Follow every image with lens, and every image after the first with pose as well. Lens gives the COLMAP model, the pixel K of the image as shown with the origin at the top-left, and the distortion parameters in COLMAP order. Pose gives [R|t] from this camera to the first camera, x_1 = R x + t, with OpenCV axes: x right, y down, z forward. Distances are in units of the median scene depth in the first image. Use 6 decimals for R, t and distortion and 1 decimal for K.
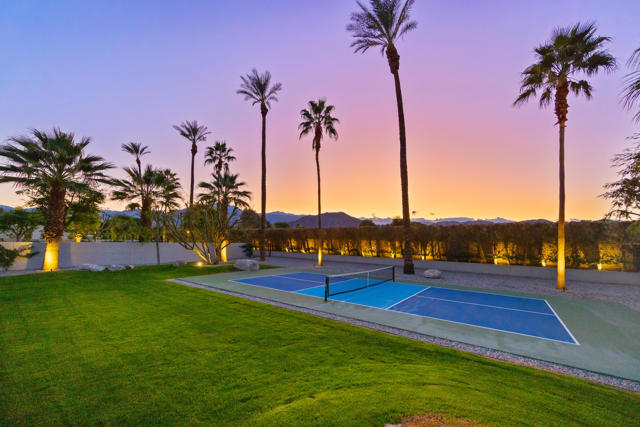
lens RADIAL K [[249.6, 0, 325.1], [0, 249.6, 232.4], [0, 0, 1]] dist [-0.003717, -0.000542]
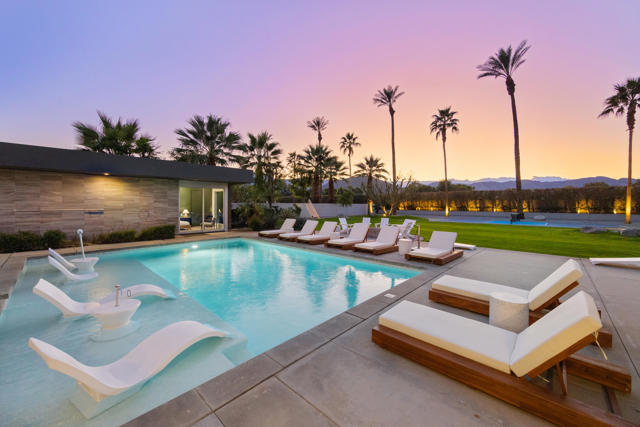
lens RADIAL K [[249.6, 0, 314.8], [0, 249.6, 206.7], [0, 0, 1]] dist [-0.003717, -0.000542]
pose [[0.990518, -0.014901, -0.136573, -0.749181], [0.020477, 0.999009, 0.039516, -0.009001], [0.135849, -0.041938, 0.989842, -0.770289]]
